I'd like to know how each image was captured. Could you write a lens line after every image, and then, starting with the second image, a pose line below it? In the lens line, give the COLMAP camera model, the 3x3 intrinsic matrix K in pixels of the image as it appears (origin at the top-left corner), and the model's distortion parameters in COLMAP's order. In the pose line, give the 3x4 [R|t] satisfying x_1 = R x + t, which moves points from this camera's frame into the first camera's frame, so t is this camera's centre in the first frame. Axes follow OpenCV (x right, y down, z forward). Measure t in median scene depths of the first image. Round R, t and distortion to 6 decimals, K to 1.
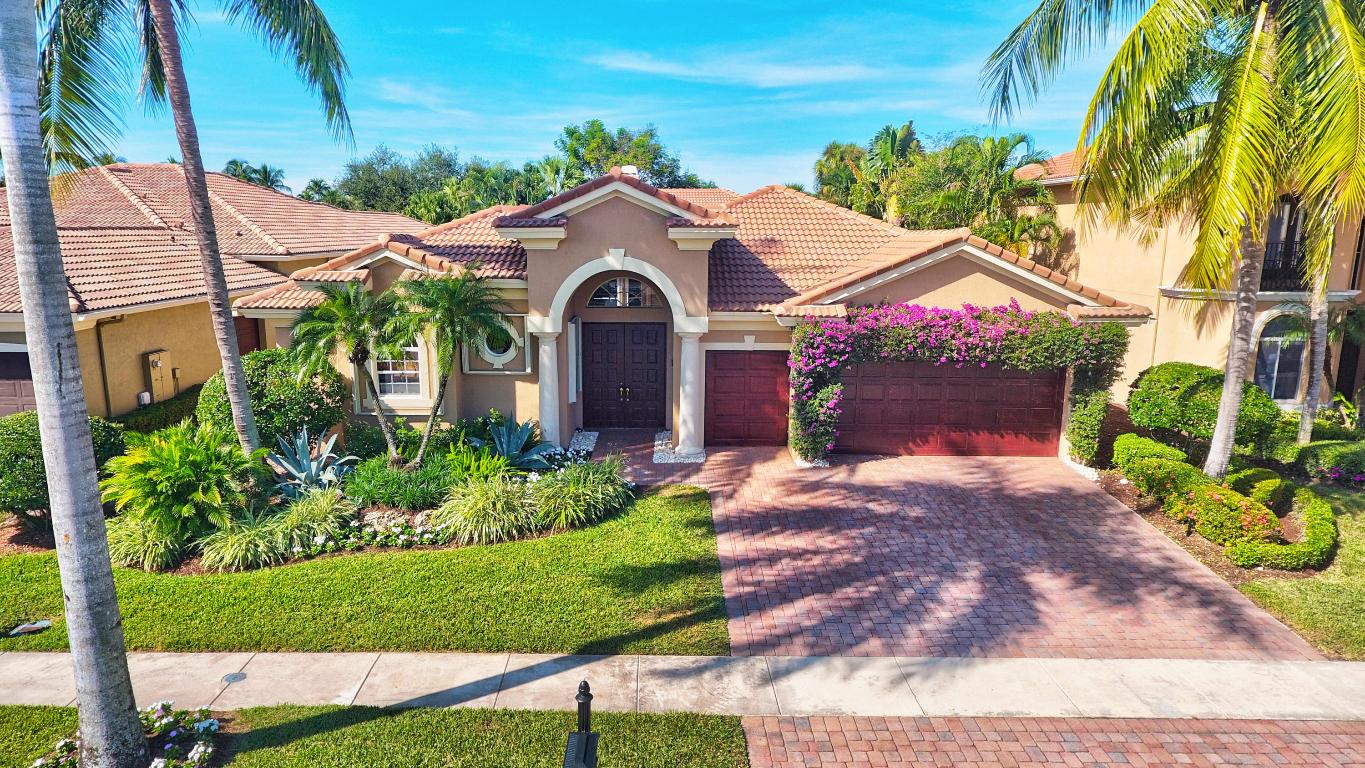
lens RADIAL K [[834.8, 0, 682.5], [0, 834.8, 384.0], [0, 0, 1]] dist [-0.004006, -0.002144]
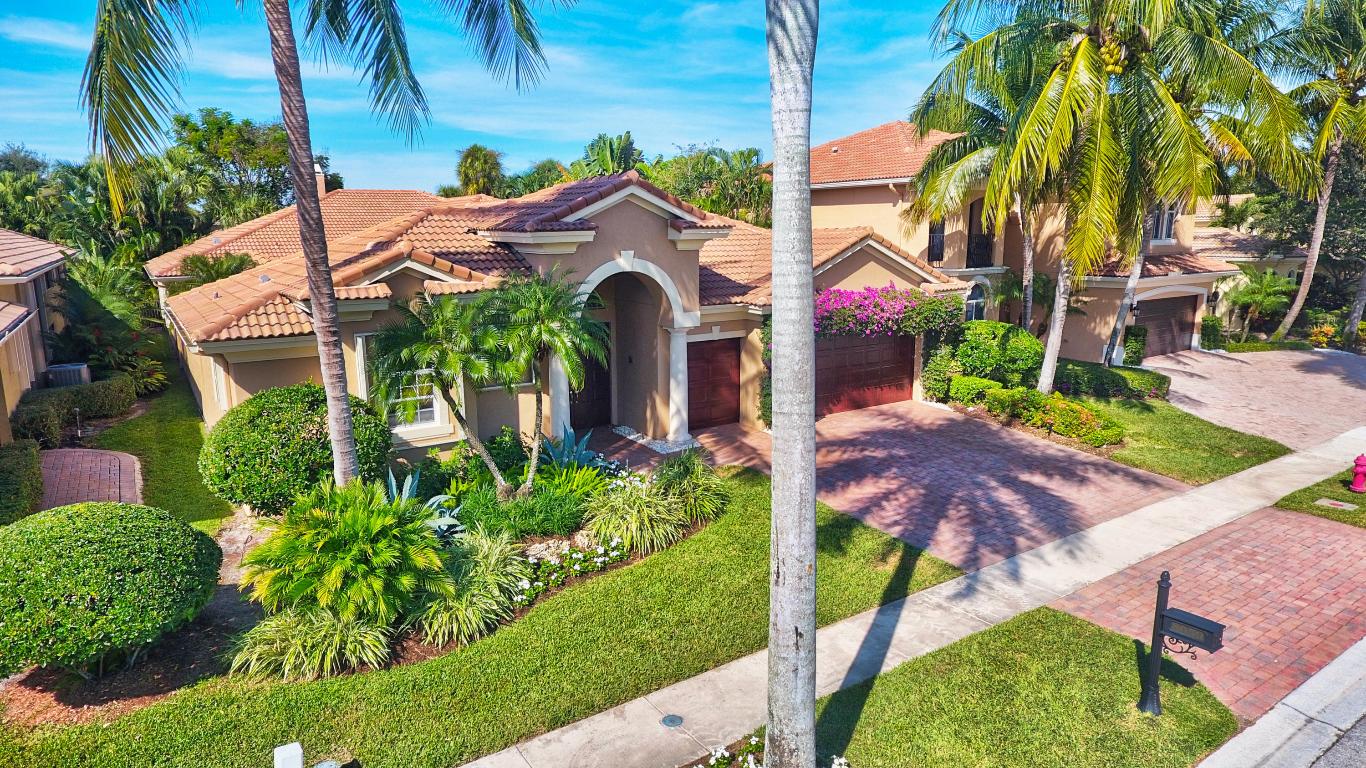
lens RADIAL K [[806.2, 0, 683.0], [0, 806.2, 384.0], [0, 0, 1]] dist [-0.003403, -0.001345]
pose [[0.831623, -0.118785, 0.542488, -0.606286], [0.115878, 0.992471, 0.039675, -0.032774], [-0.543116, 0.029868, 0.839126, 0.145457]]
